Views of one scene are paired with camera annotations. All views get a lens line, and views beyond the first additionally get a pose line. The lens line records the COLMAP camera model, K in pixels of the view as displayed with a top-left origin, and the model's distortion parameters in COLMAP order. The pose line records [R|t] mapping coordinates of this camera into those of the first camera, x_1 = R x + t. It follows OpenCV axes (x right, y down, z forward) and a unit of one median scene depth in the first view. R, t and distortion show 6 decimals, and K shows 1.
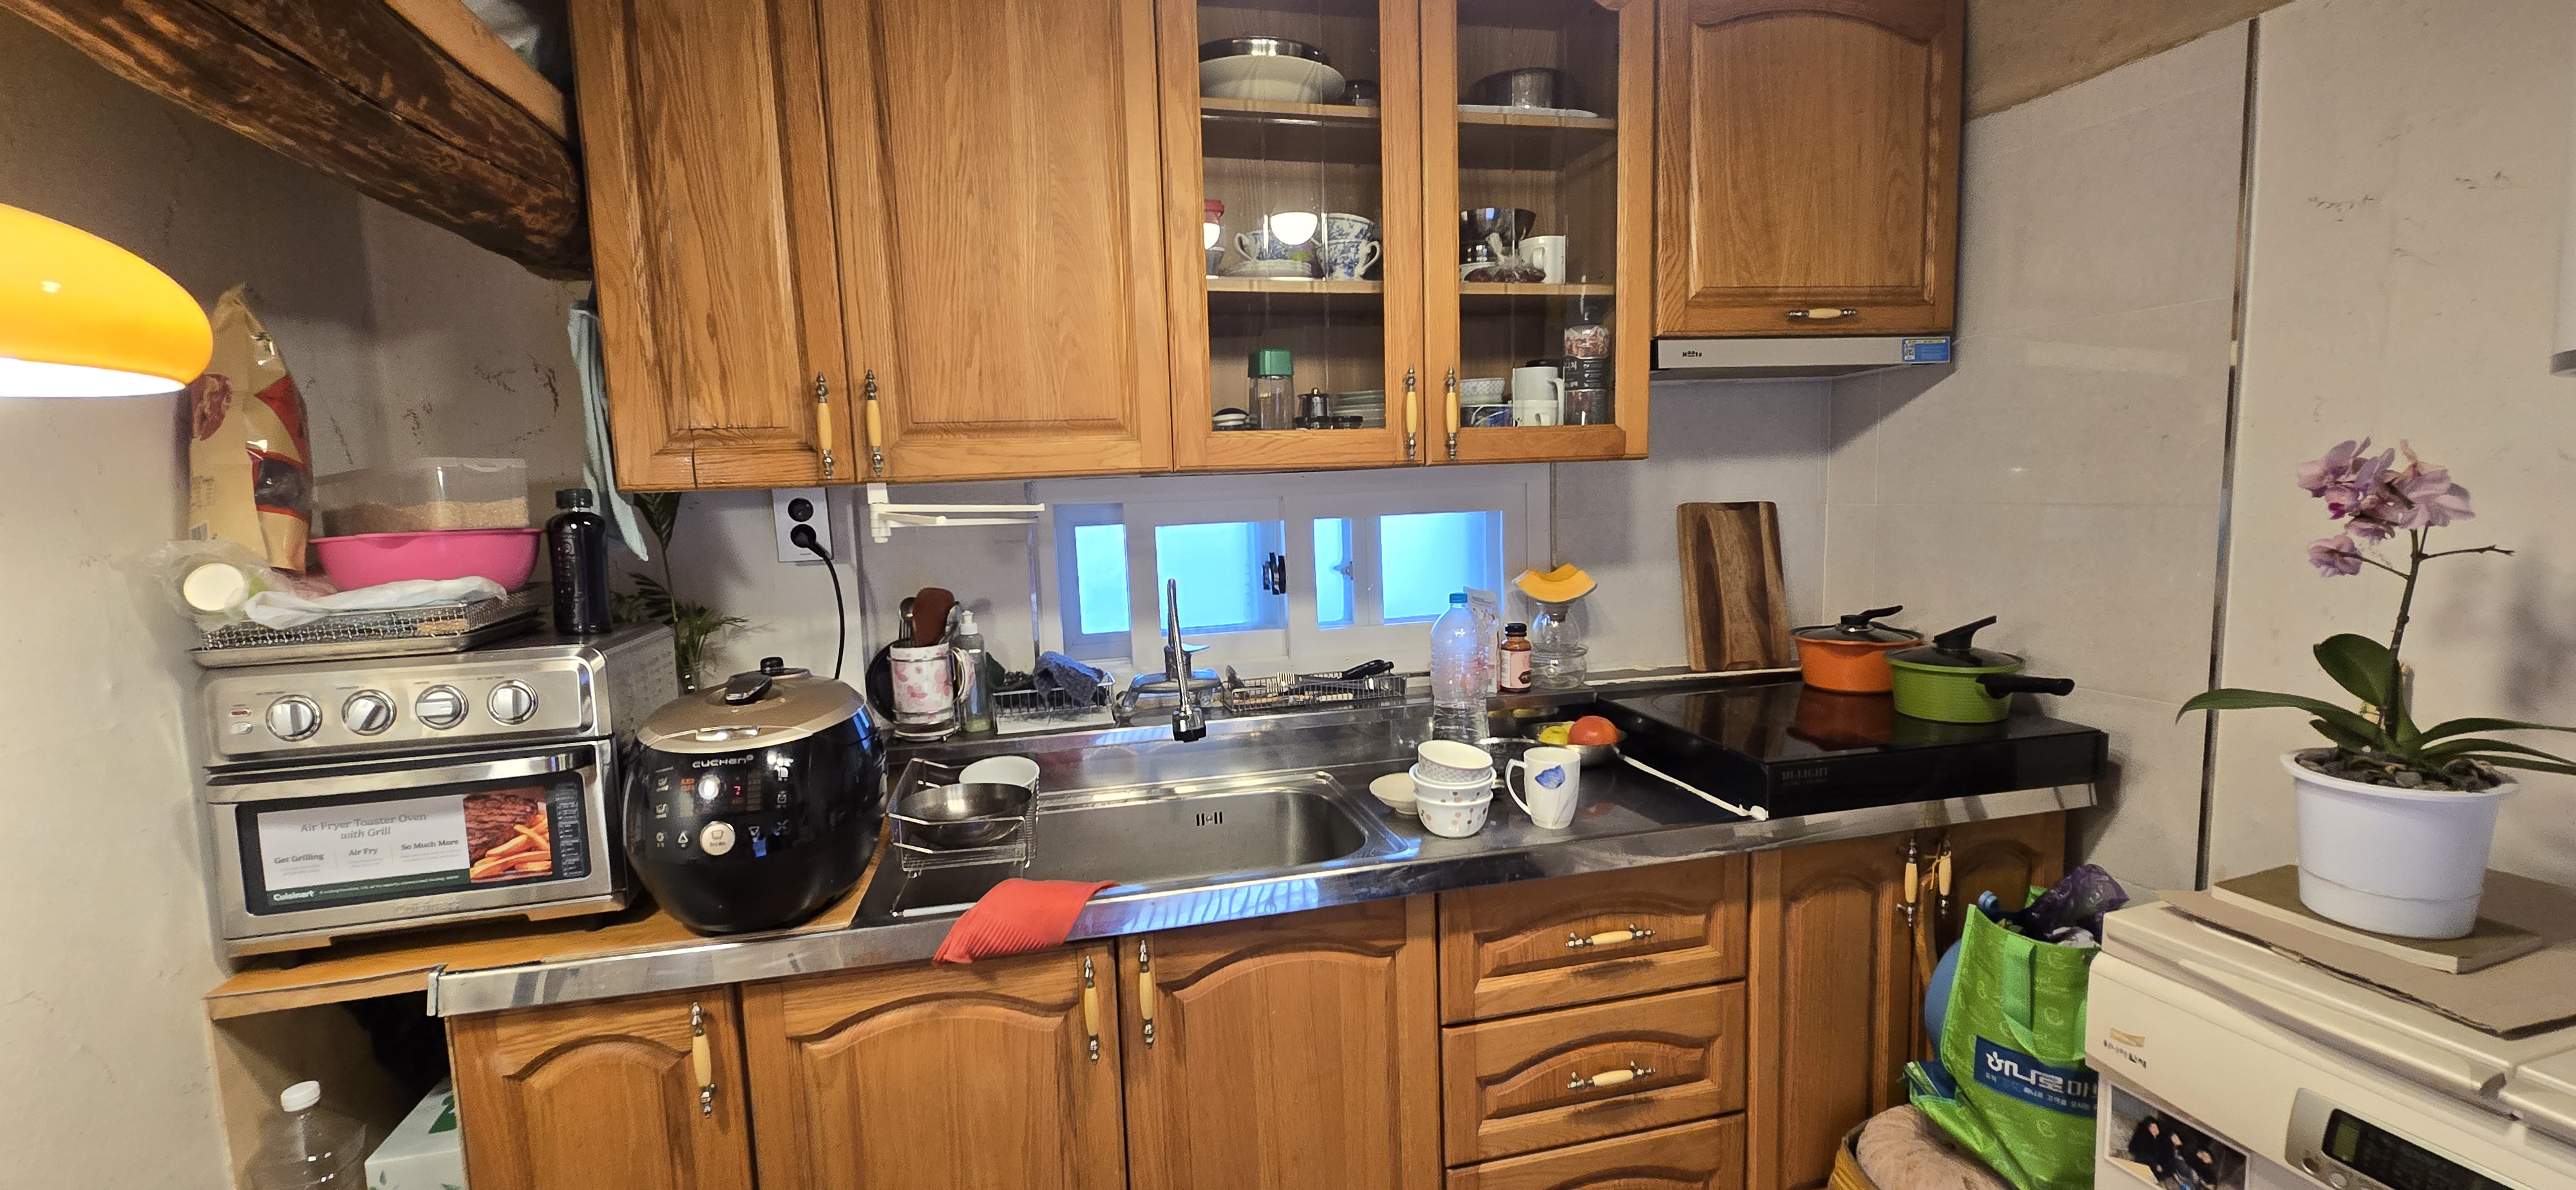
lens RADIAL K [[1061.7, 0, 1277.8], [0, 1061.7, 608.8], [0, 0, 1]] dist [-0.002868, -0.000400]
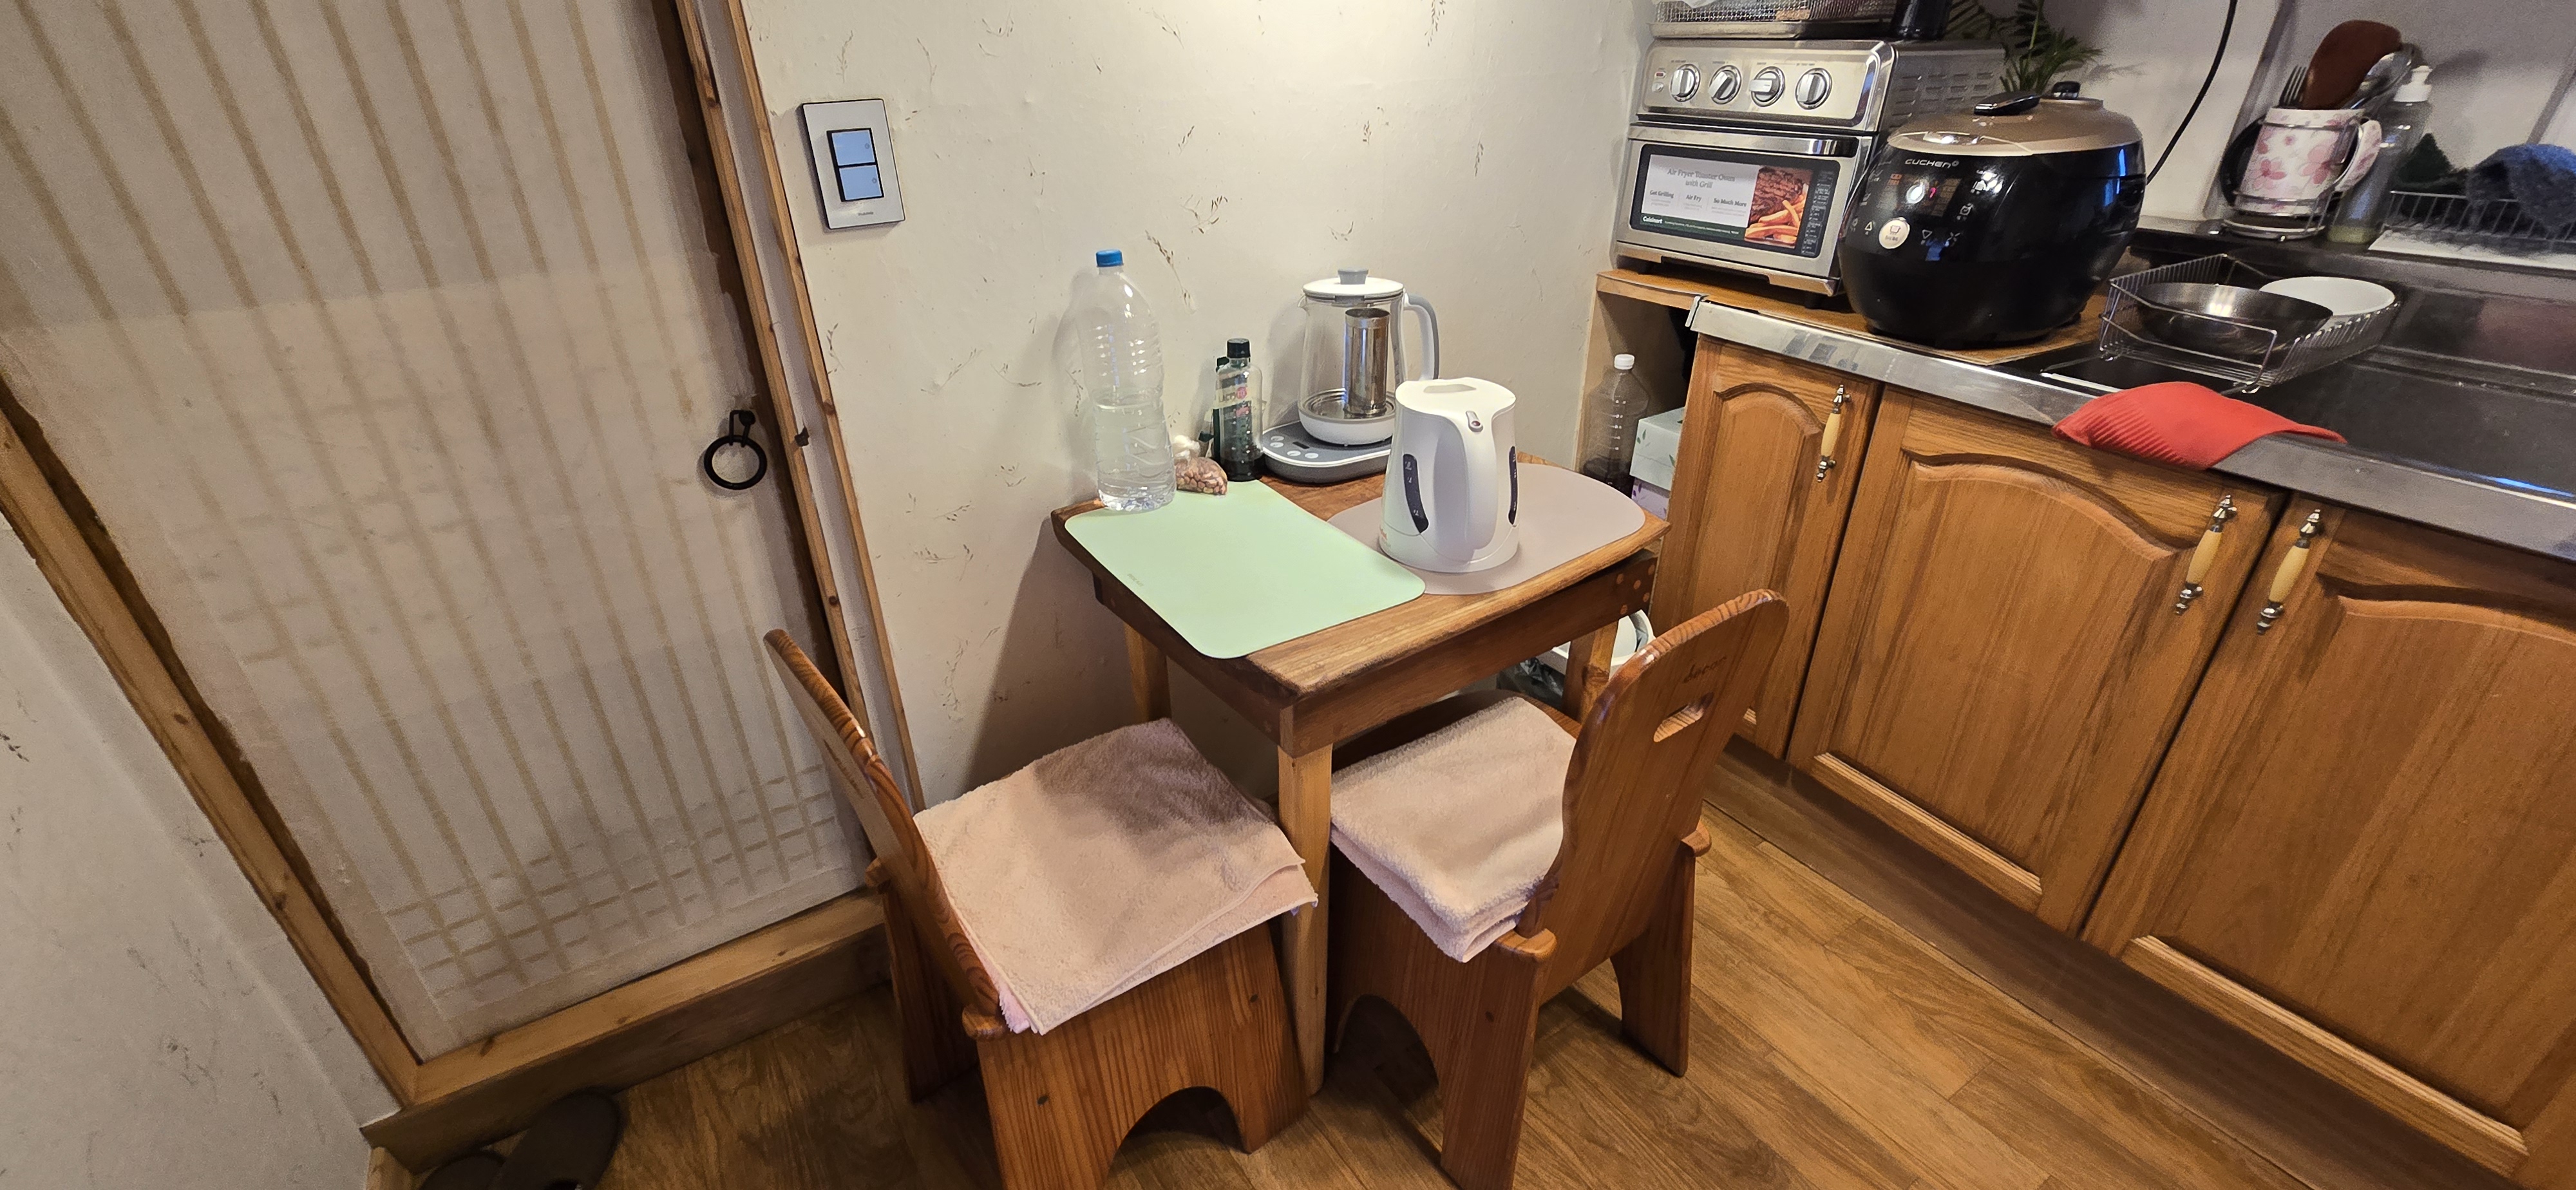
lens RADIAL K [[1061.7, 0, 1277.8], [0, 1061.7, 608.8], [0, 0, 1]] dist [-0.002868, -0.000400]
pose [[0.307951, 0.483162, -0.819586, 0.343175], [-0.103239, 0.873334, 0.476056, 0.091079], [0.945784, -0.061989, 0.318825, 0.014211]]
